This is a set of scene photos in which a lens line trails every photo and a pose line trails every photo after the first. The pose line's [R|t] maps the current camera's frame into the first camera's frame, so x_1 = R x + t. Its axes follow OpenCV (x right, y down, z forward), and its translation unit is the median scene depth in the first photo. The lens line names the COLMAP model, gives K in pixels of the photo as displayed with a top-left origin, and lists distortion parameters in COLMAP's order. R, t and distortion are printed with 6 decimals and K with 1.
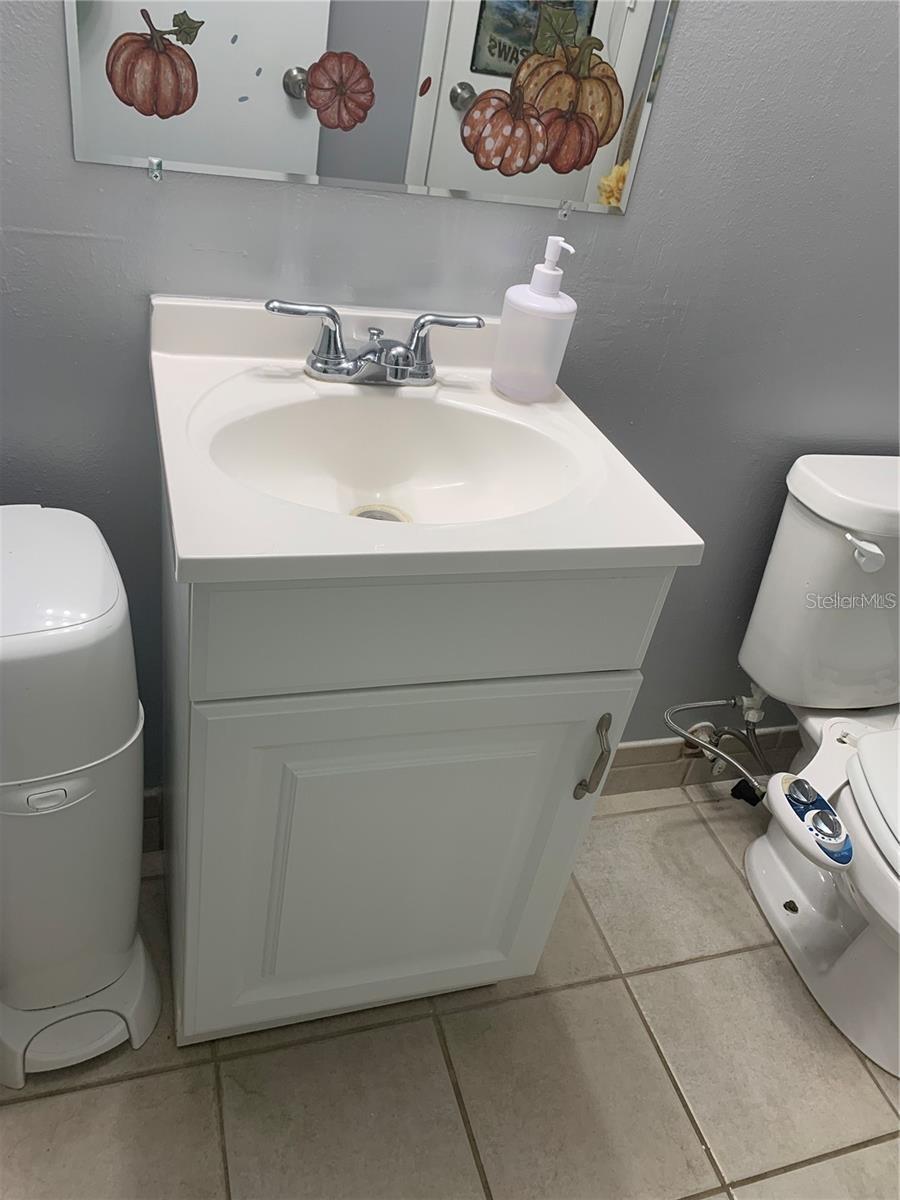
lens RADIAL K [[949.7, 0, 456.3], [0, 949.7, 582.9], [0, 0, 1]] dist [0.051825, -0.073242]
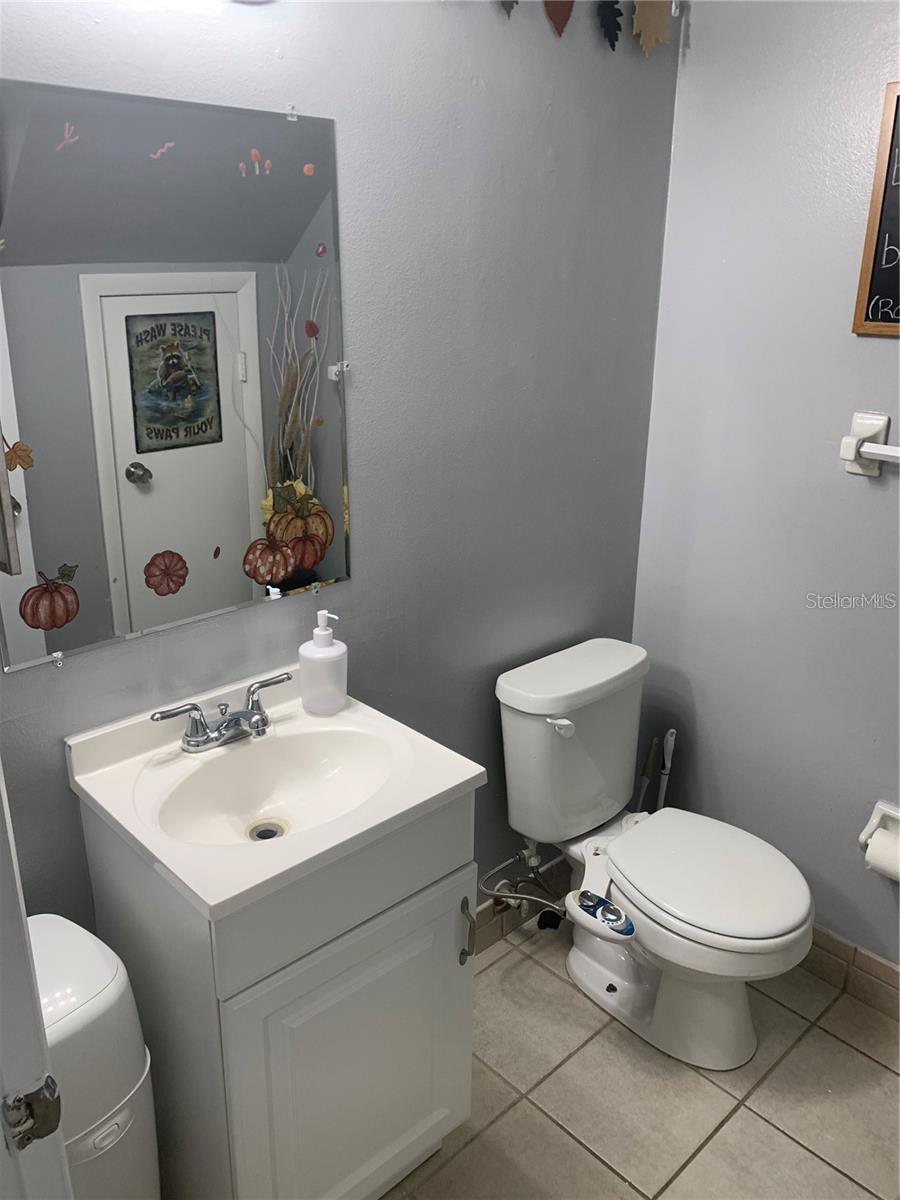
lens RADIAL K [[949.7, 0, 456.3], [0, 949.7, 582.9], [0, 0, 1]] dist [0.051825, -0.073242]
pose [[0.889186, -0.289458, 0.354347, -0.185690], [0.359841, 0.920740, -0.150841, -0.073643], [-0.282599, 0.261635, 0.922868, -0.392706]]
